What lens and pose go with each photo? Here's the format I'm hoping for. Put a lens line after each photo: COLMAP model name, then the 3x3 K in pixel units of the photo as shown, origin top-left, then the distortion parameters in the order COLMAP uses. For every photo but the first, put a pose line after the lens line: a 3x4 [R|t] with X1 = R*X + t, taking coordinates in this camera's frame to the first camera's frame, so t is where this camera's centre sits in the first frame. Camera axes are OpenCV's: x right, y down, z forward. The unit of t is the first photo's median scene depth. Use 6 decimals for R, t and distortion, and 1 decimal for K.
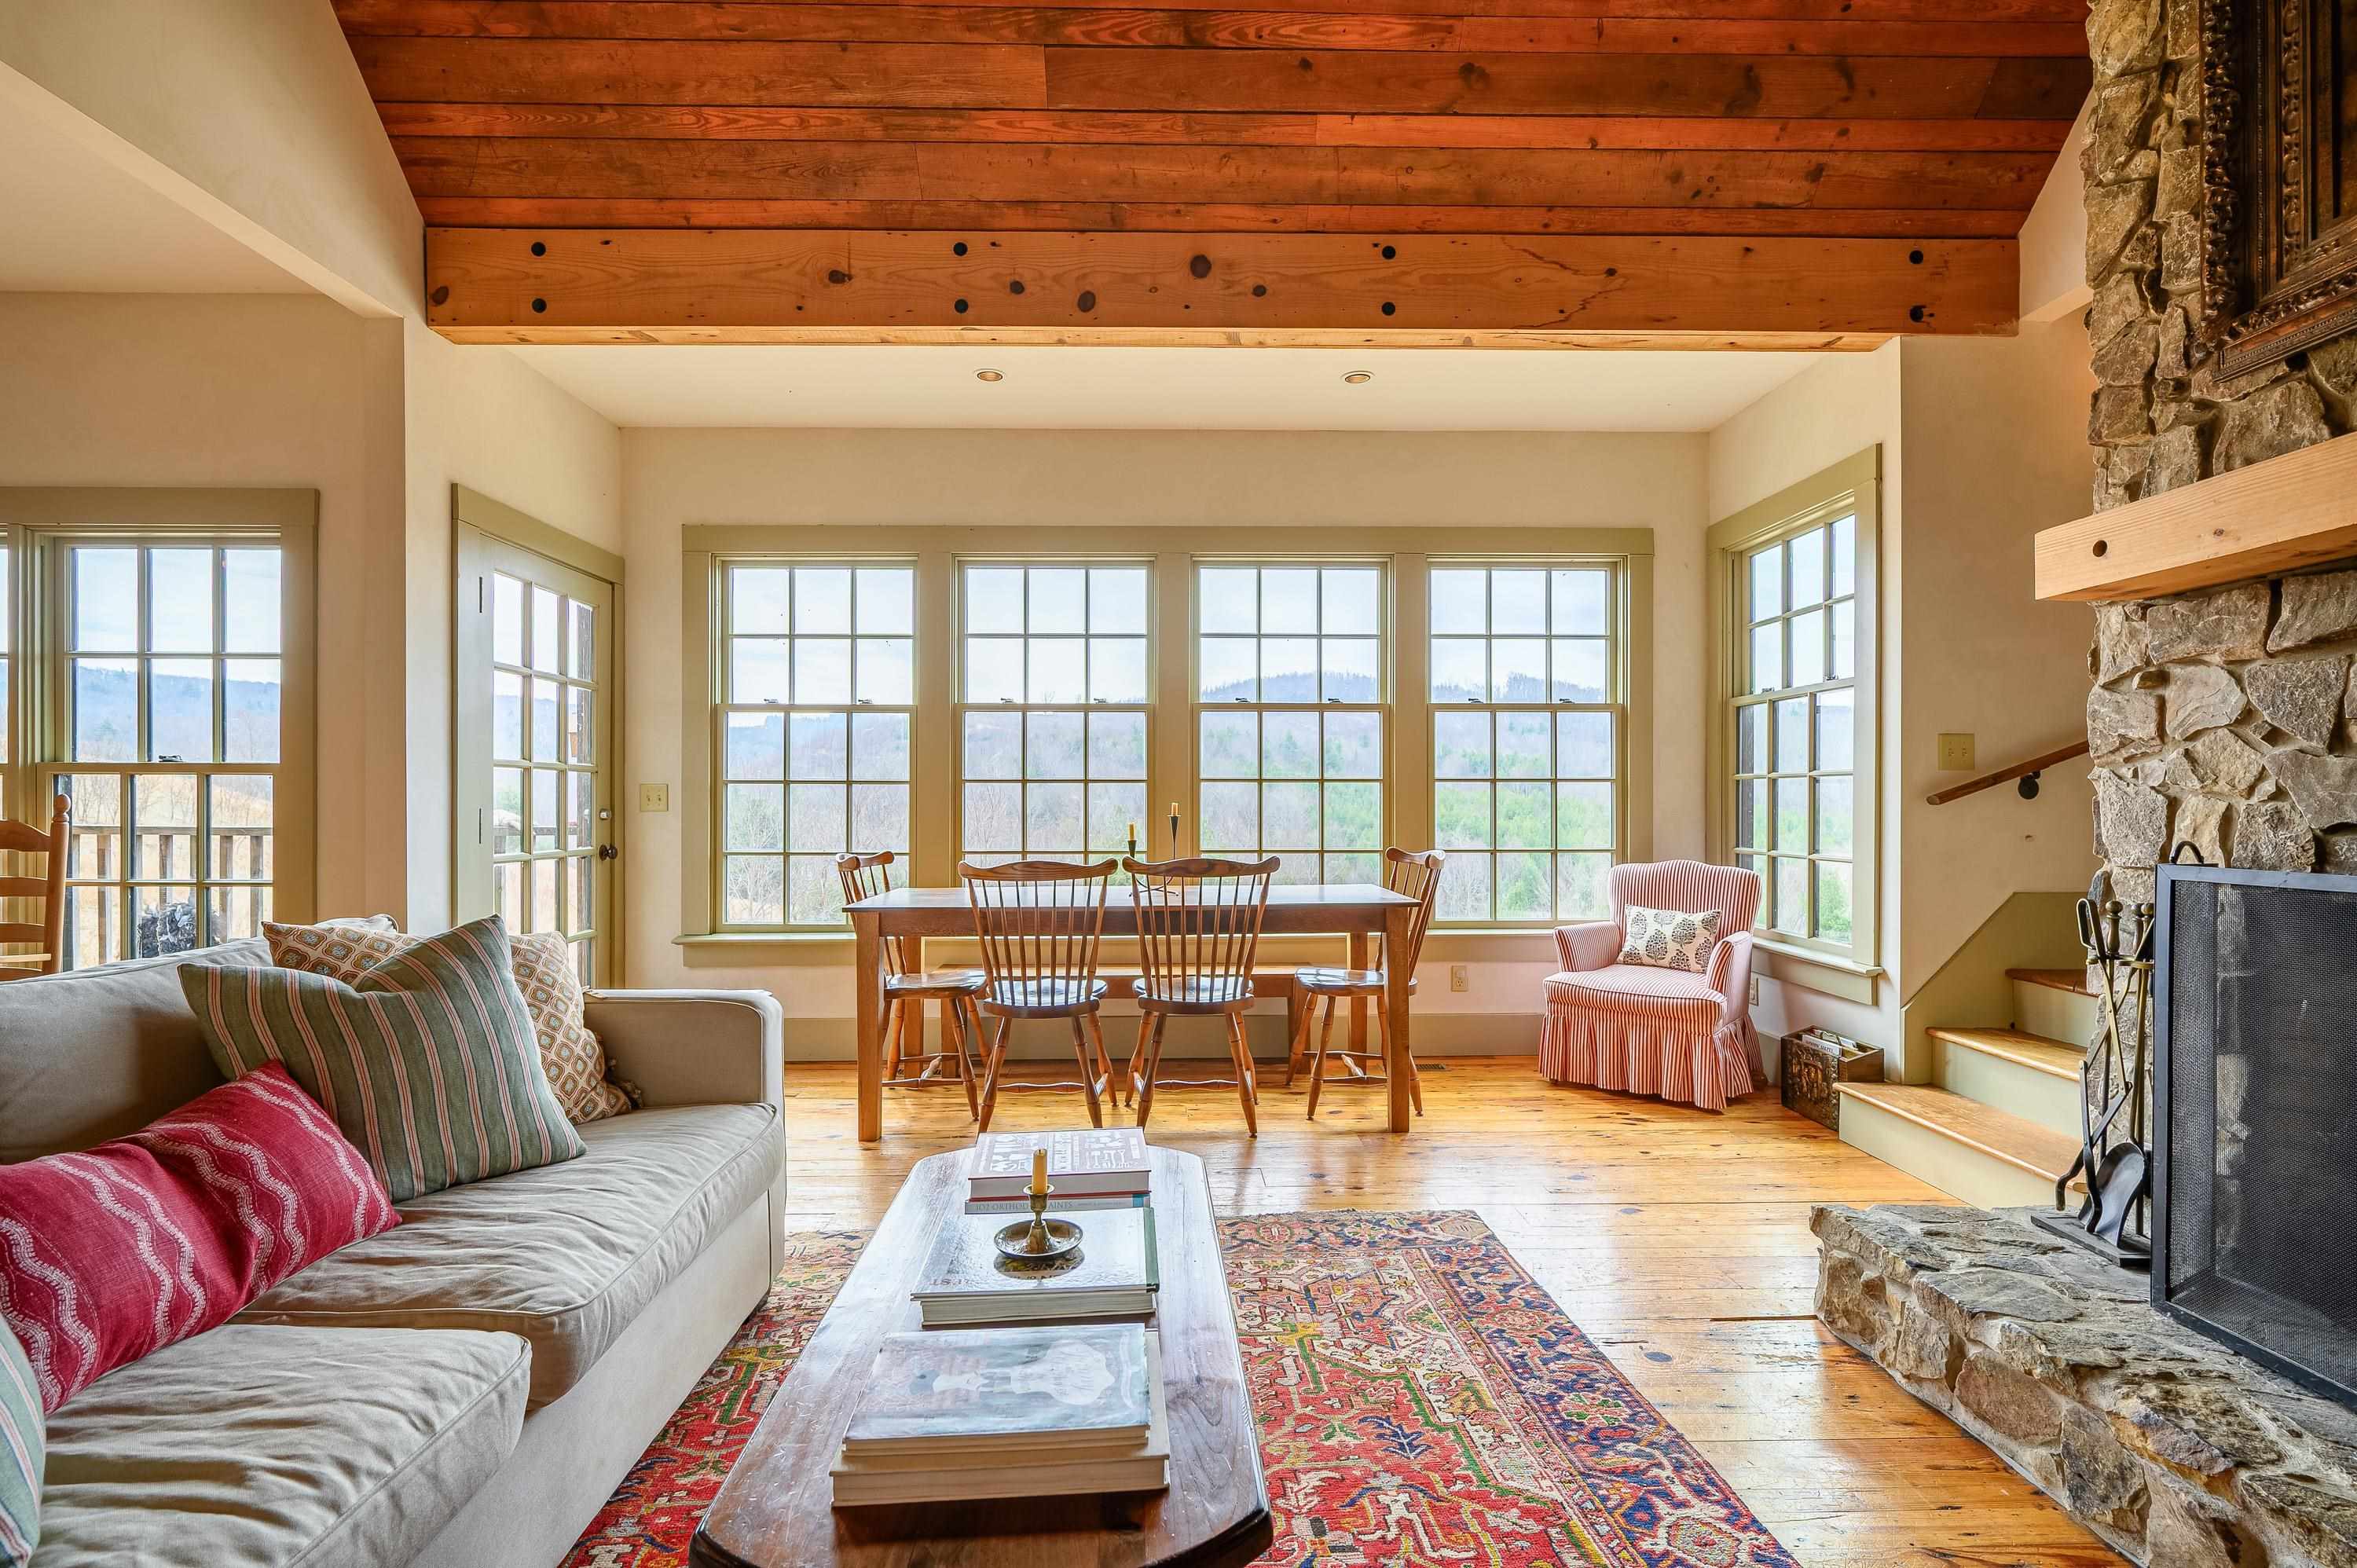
lens RADIAL K [[1069.8, 0, 1182.6], [0, 1069.8, 807.4], [0, 0, 1]] dist [-0.001804, 0.000192]
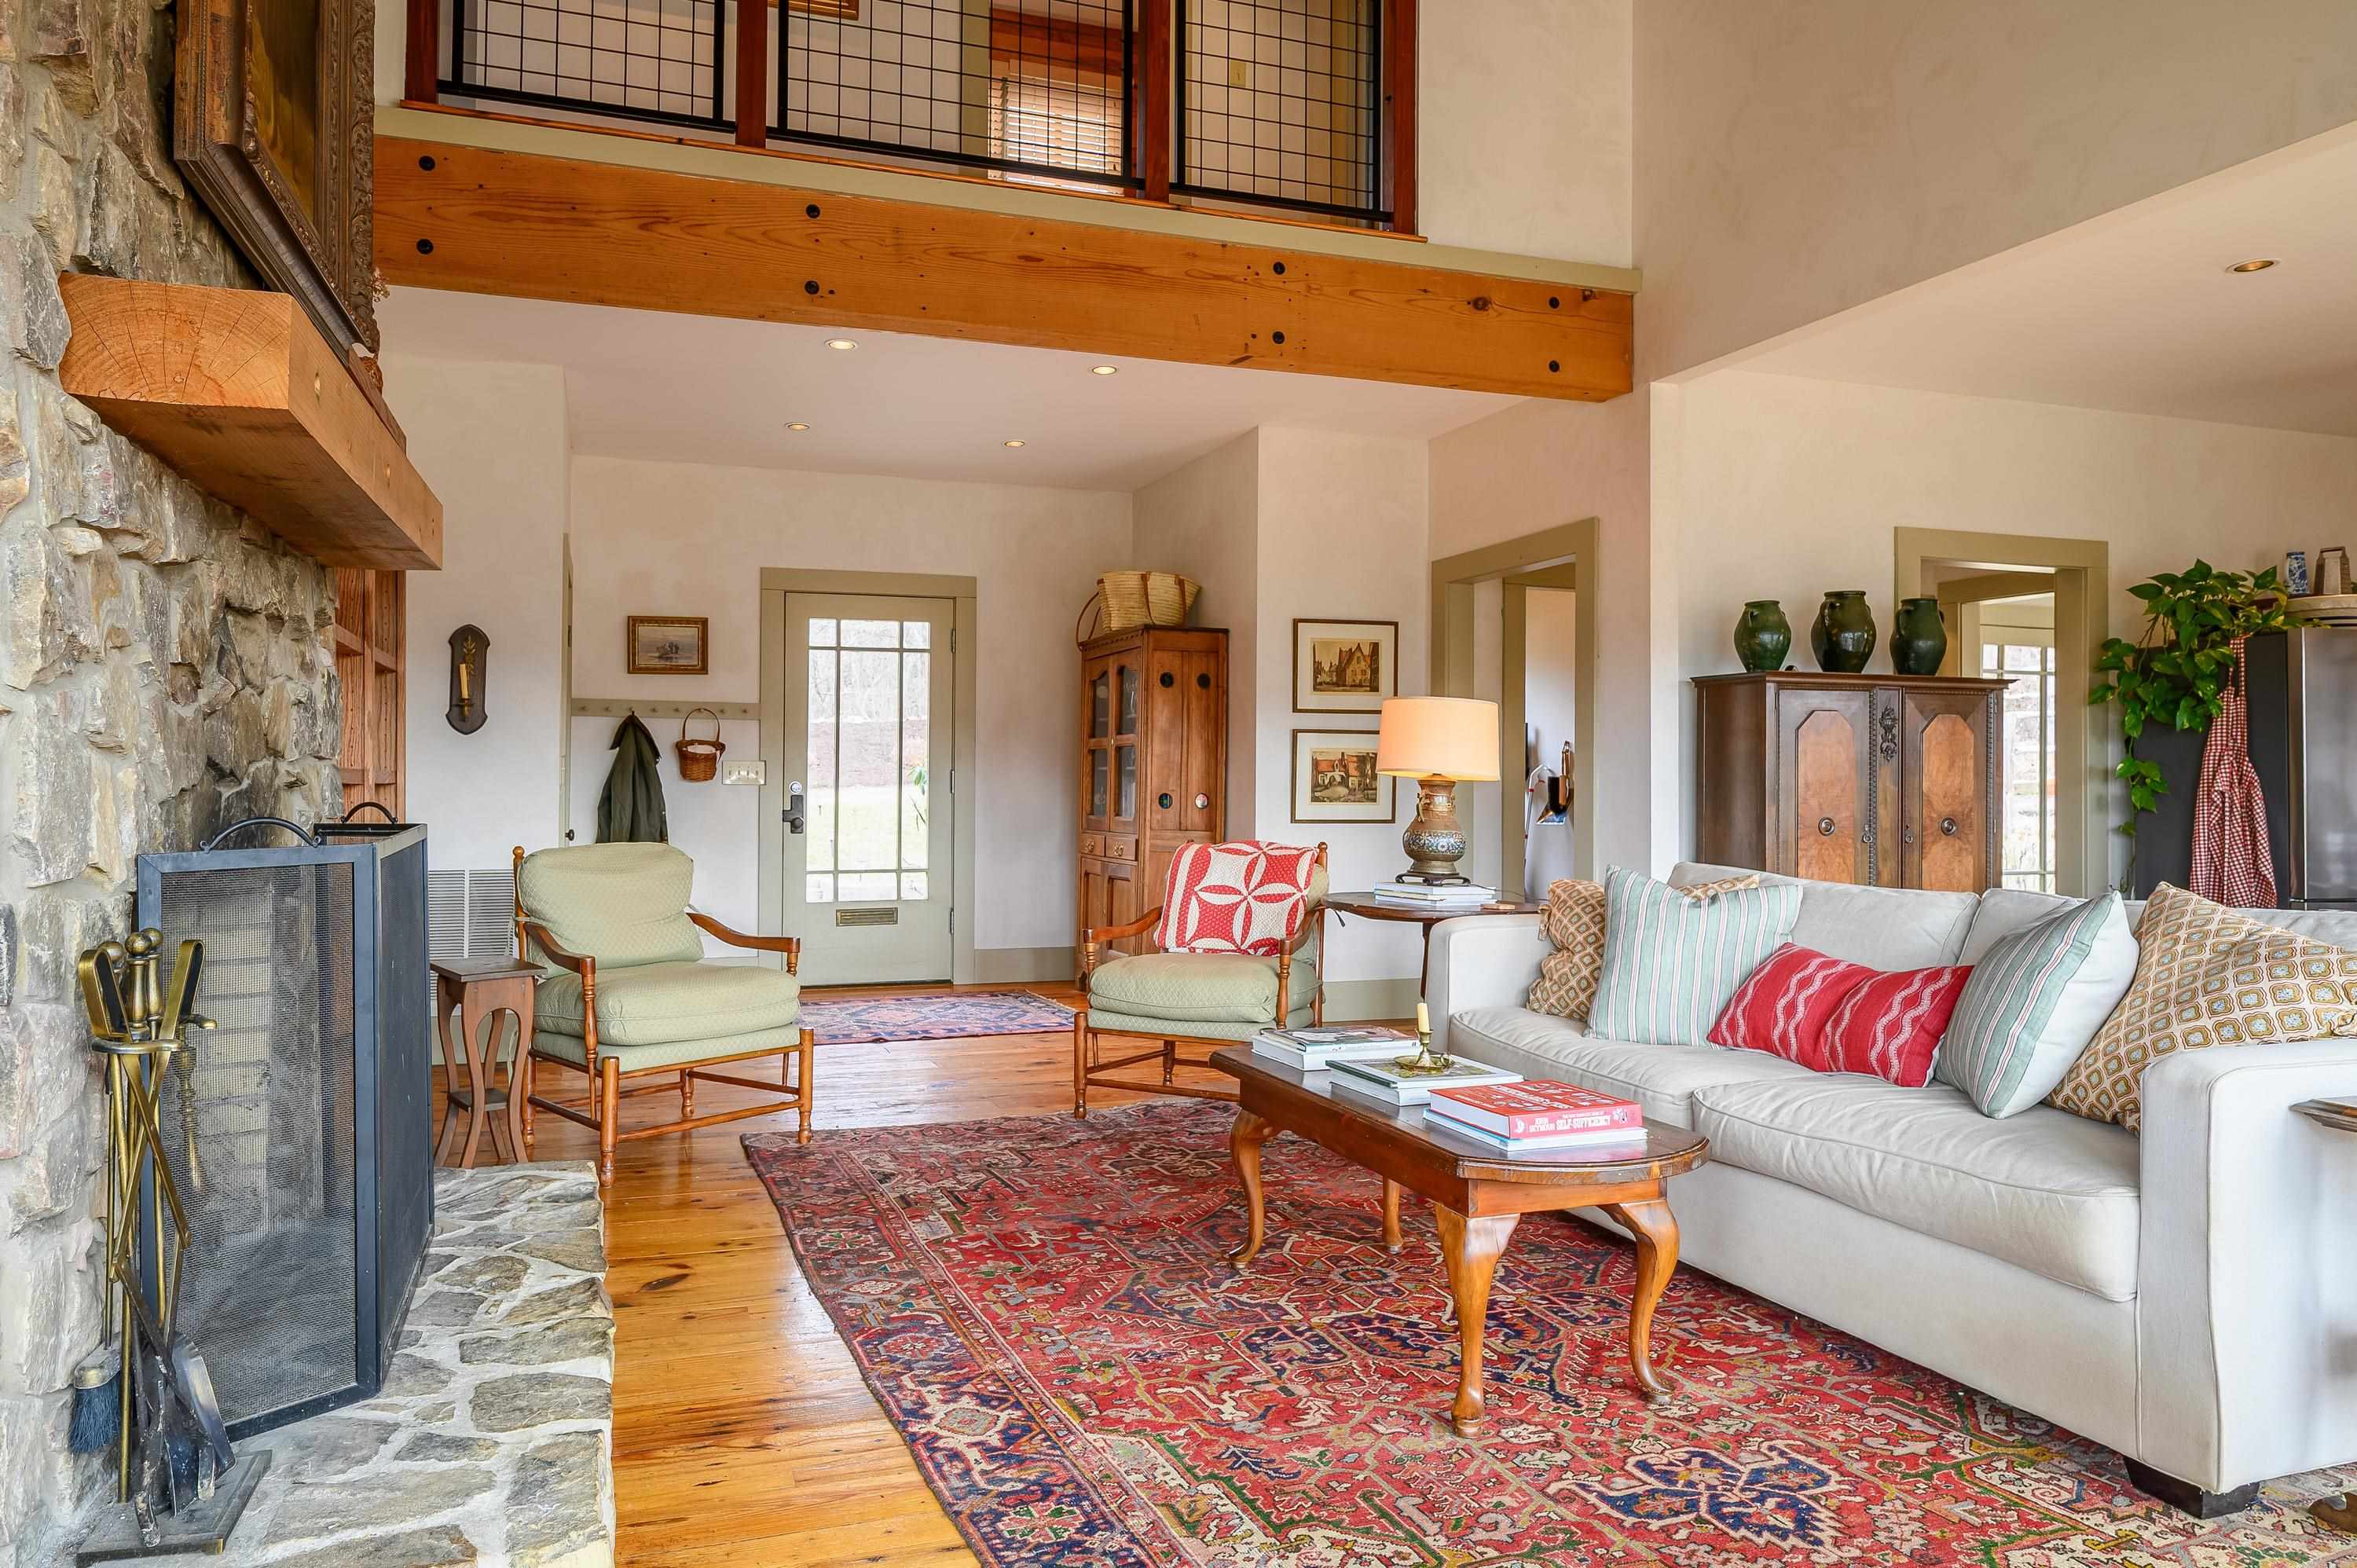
lens RADIAL K [[1426.1, 0, 1036.2], [0, 1426.1, 759.7], [0, 0, 1]] dist [-0.002857, -0.000726]
pose [[-0.963312, -0.008811, -0.268240, 0.474393], [-0.006663, 0.999938, -0.008918, -0.000577], [0.268302, -0.006804, -0.963311, 1.418021]]
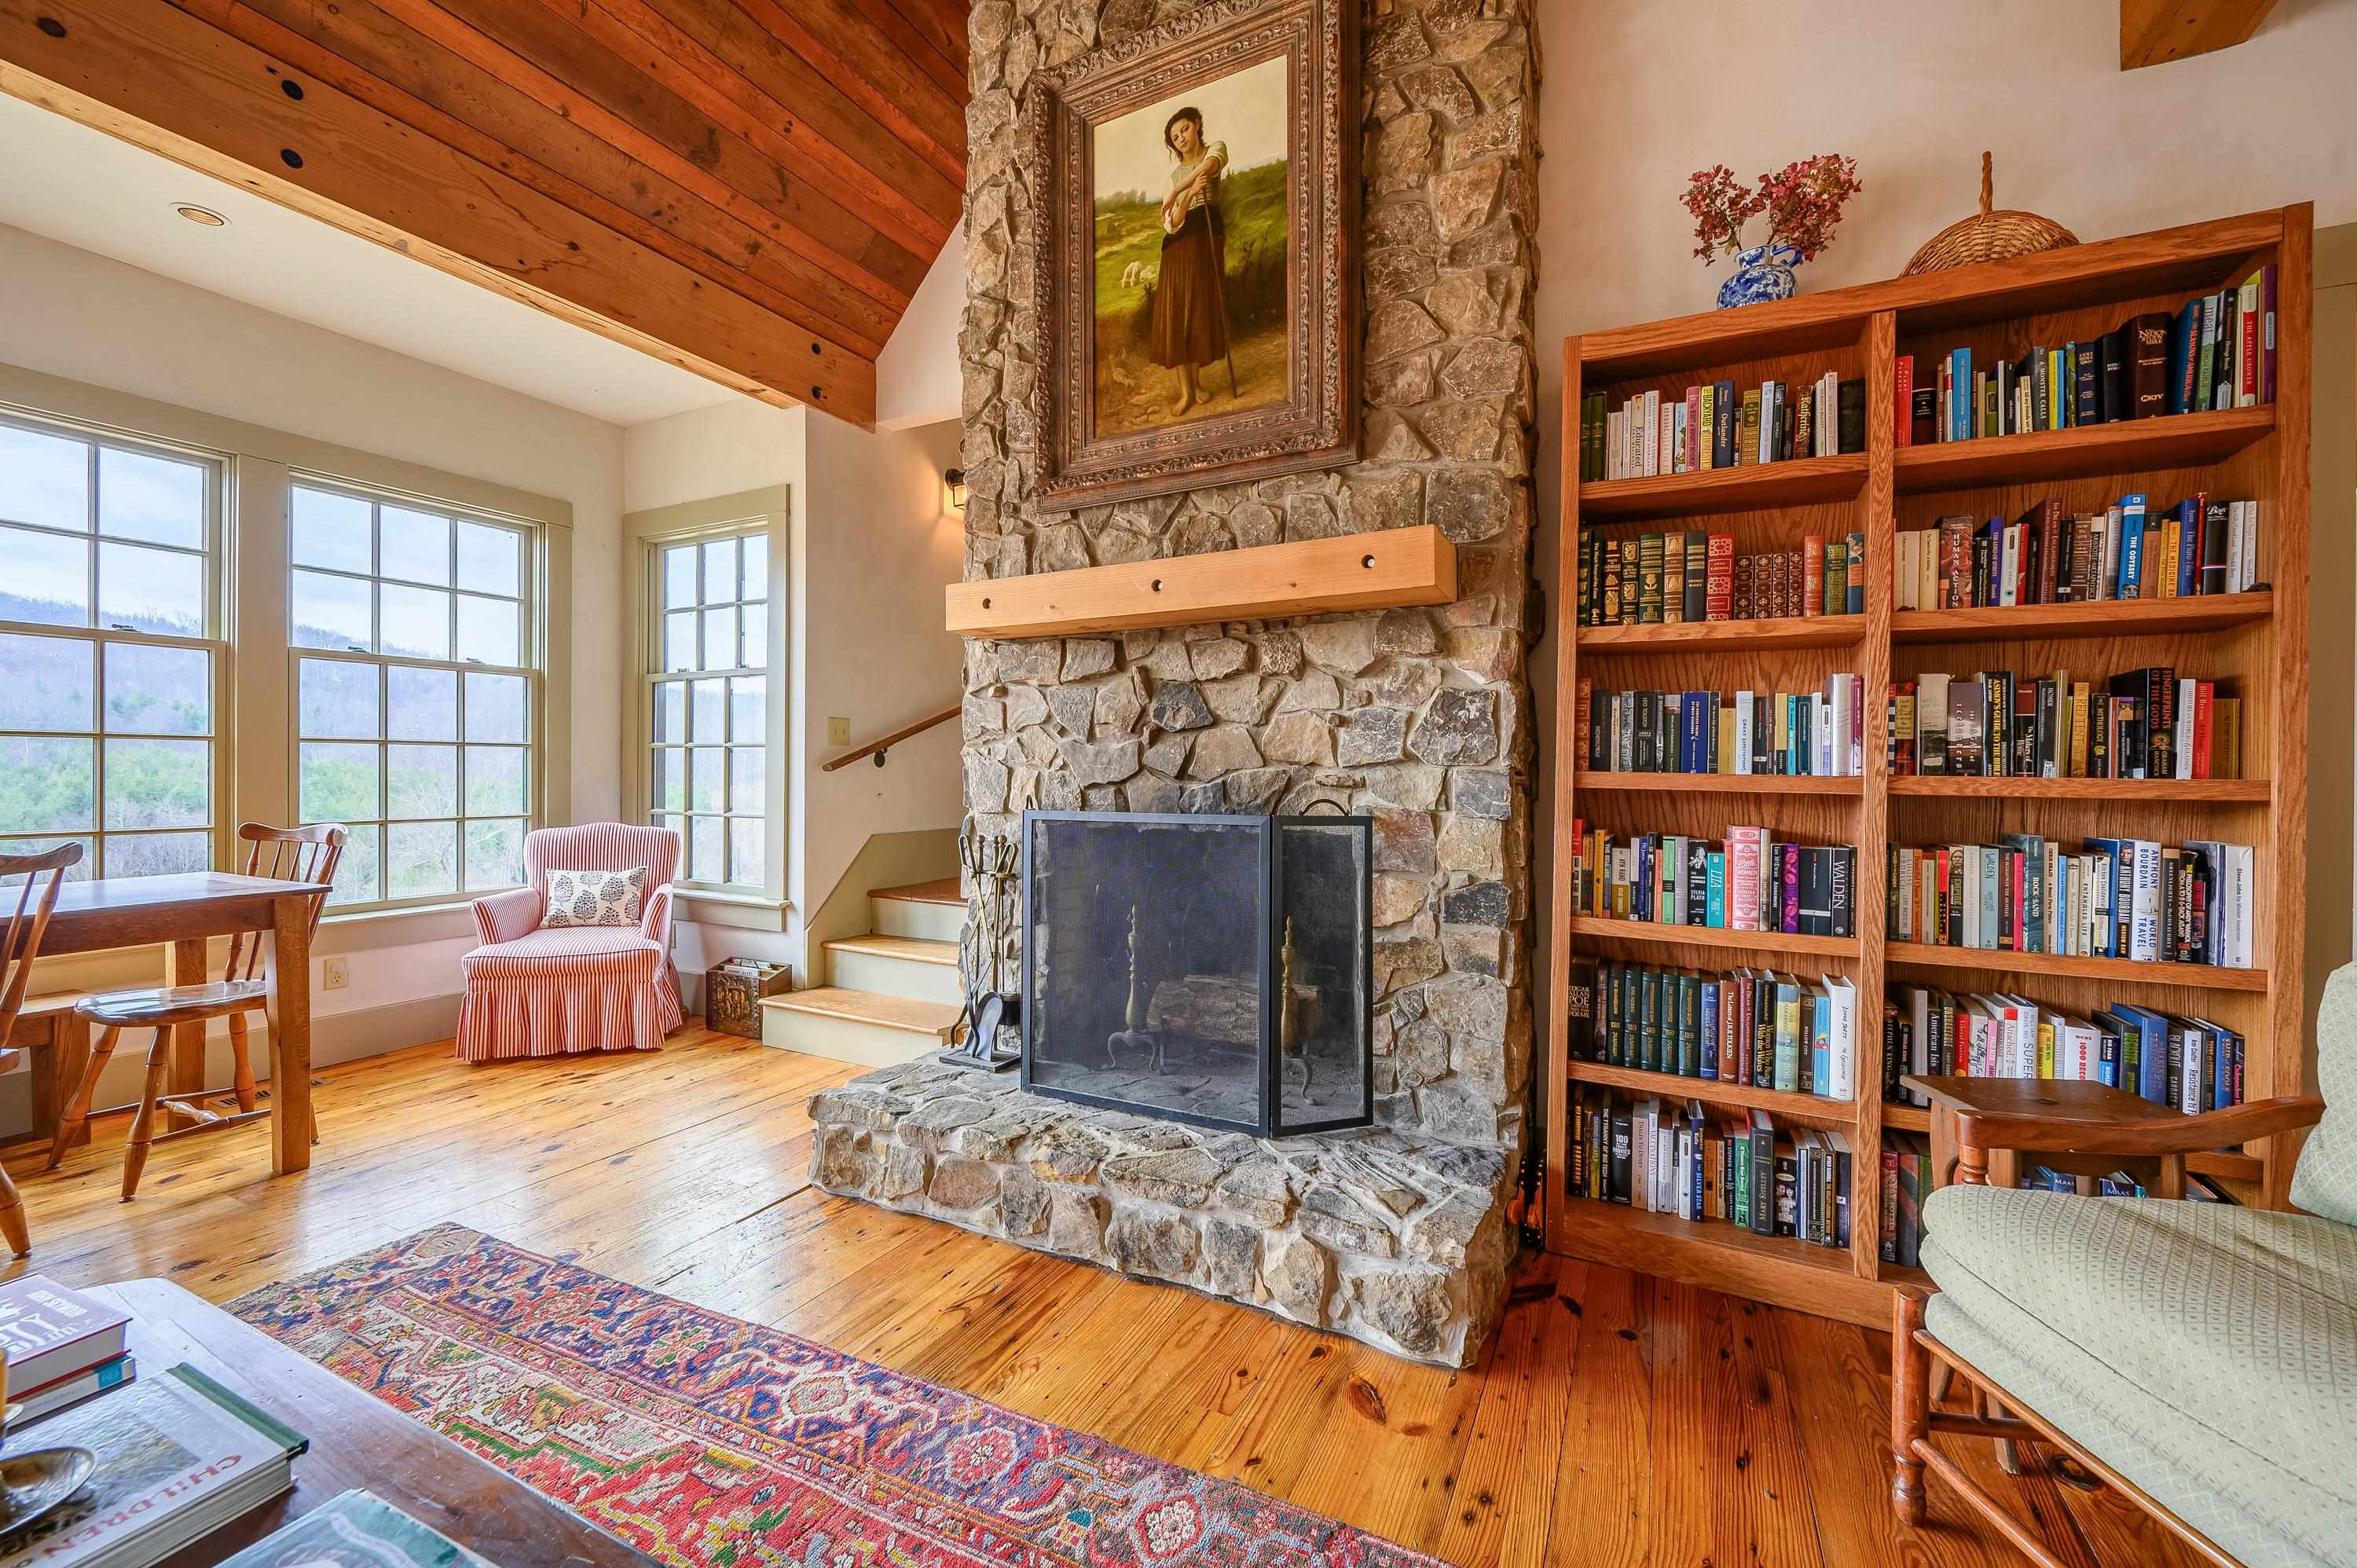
lens RADIAL K [[949.1, 0, 1171.5], [0, 949.1, 769.0], [0, 0, 1]] dist [-0.002736, -0.000290]
pose [[0.479348, 0.003871, 0.877616, -0.142036], [-0.000946, 0.999992, -0.003894, -0.001327], [-0.877624, 0.001036, 0.479348, 0.087609]]
